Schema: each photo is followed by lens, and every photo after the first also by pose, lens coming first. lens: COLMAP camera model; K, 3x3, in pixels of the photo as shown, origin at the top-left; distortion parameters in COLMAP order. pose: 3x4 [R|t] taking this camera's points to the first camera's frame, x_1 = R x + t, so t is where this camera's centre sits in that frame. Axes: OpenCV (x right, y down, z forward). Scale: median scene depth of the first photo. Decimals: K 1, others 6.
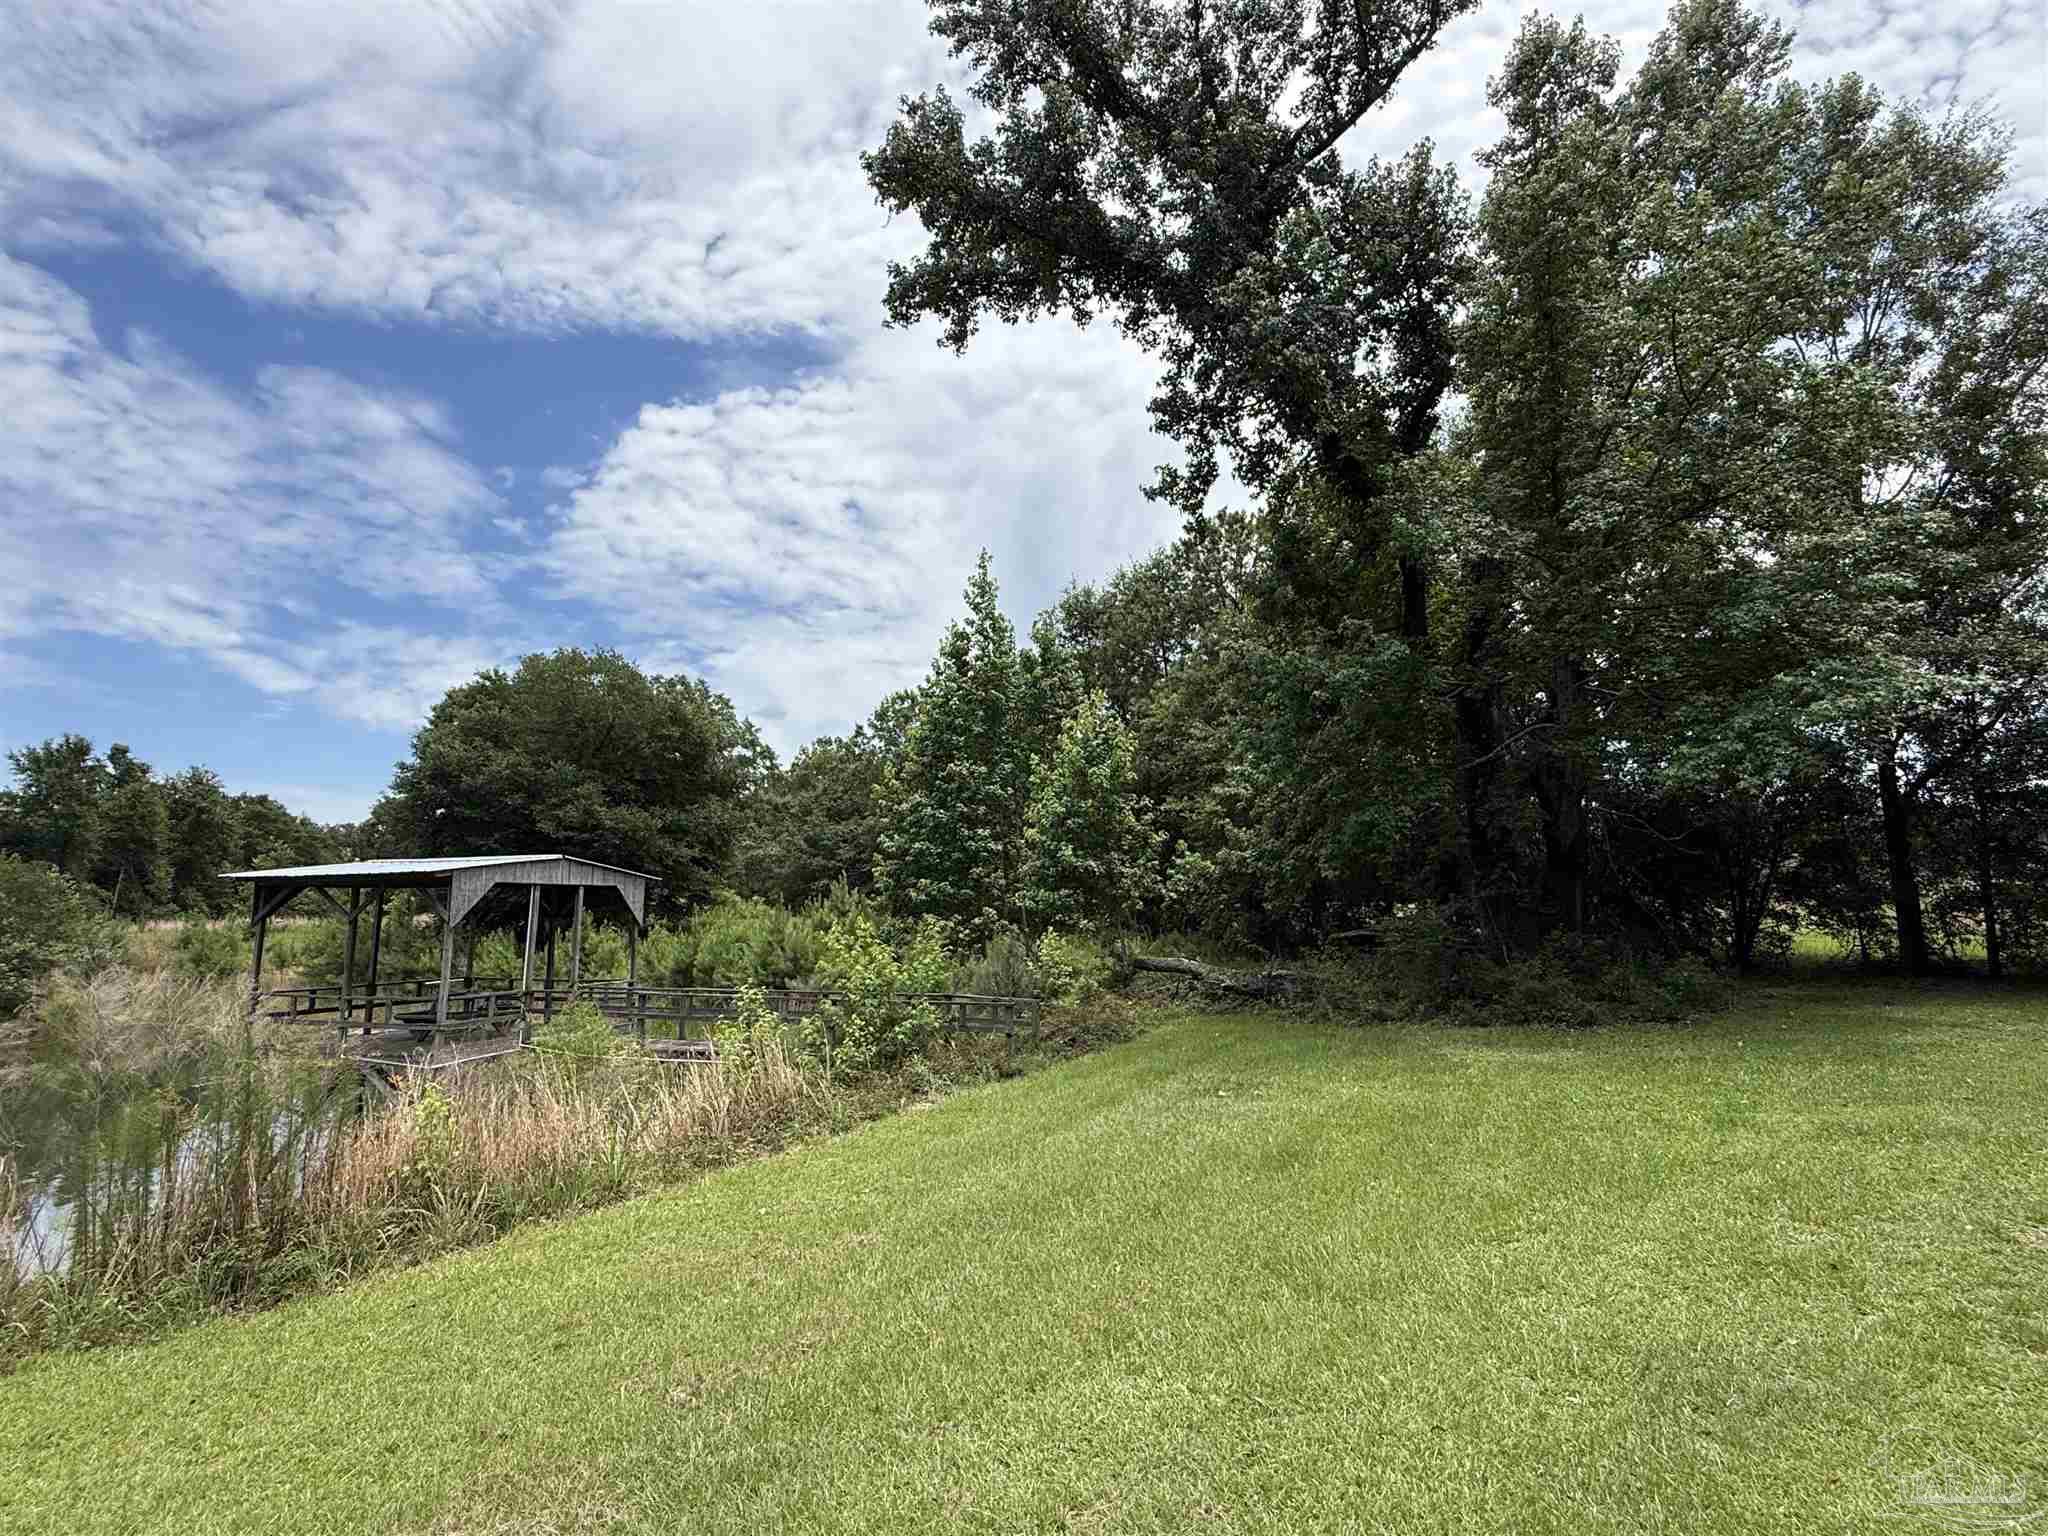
lens RADIAL K [[946.1, 0, 1024.0], [0, 946.1, 768.0], [0, 0, 1]] dist [0.000429, 0.000121]
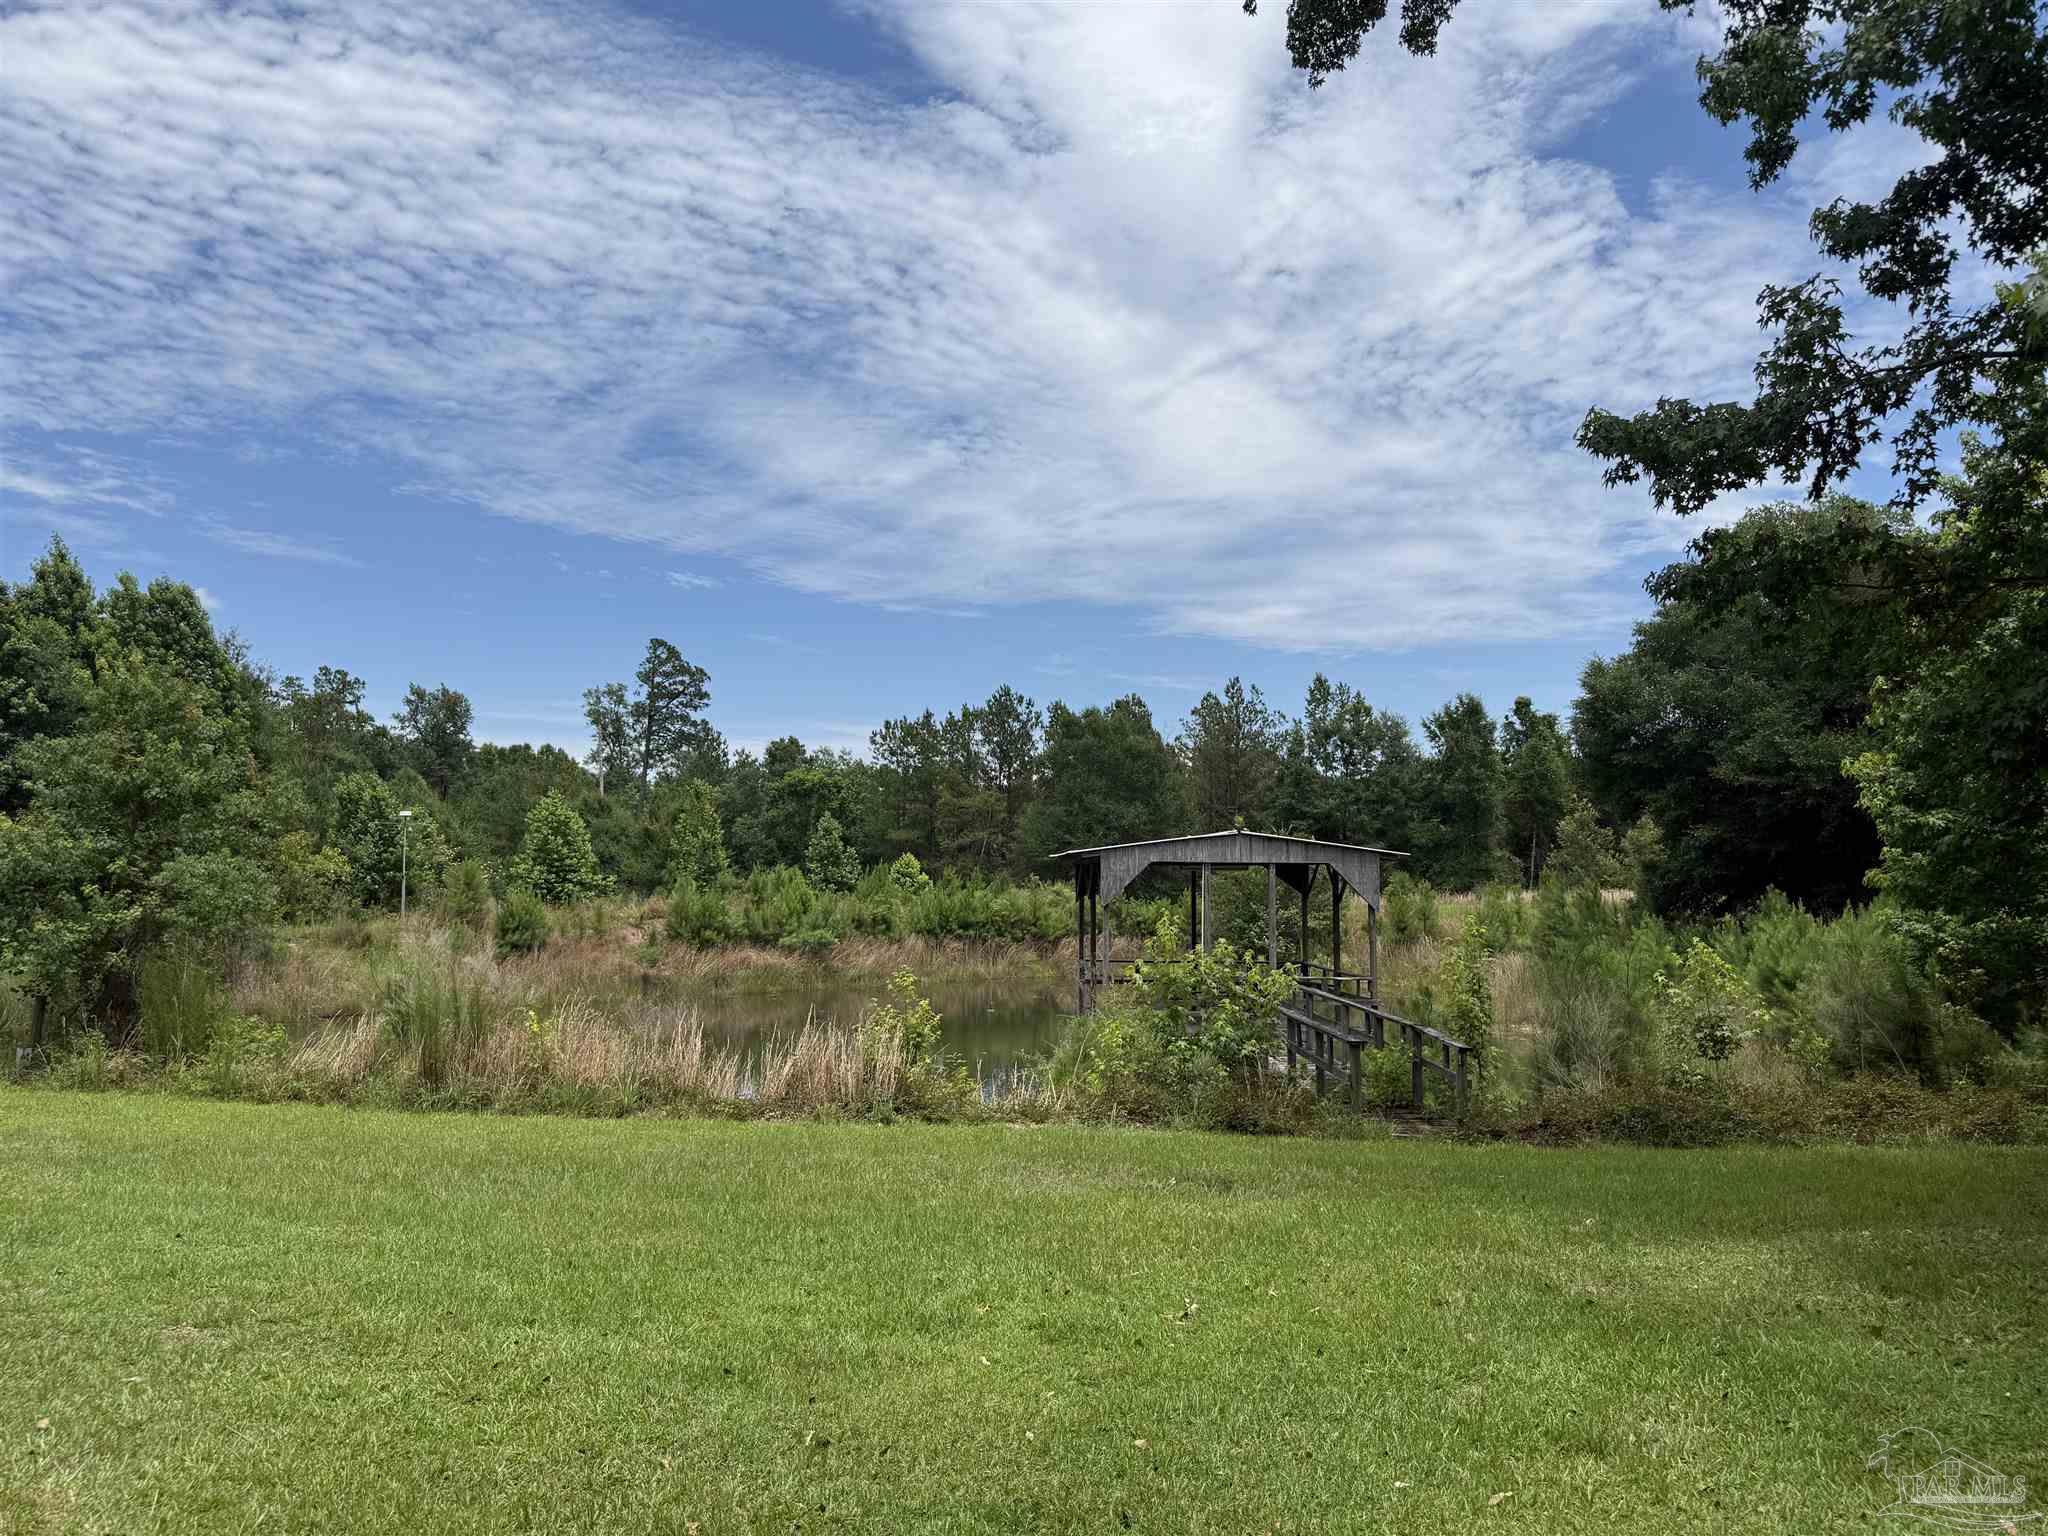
lens RADIAL K [[1416.5, 0, 1024.0], [0, 1416.5, 768.0], [0, 0, 1]] dist [0.166057, -0.333679]
pose [[0.300500, -0.055069, -0.952191, 0.225271], [0.121930, 0.992359, -0.018912, 0.011680], [0.945956, -0.110418, 0.304918, 0.133626]]
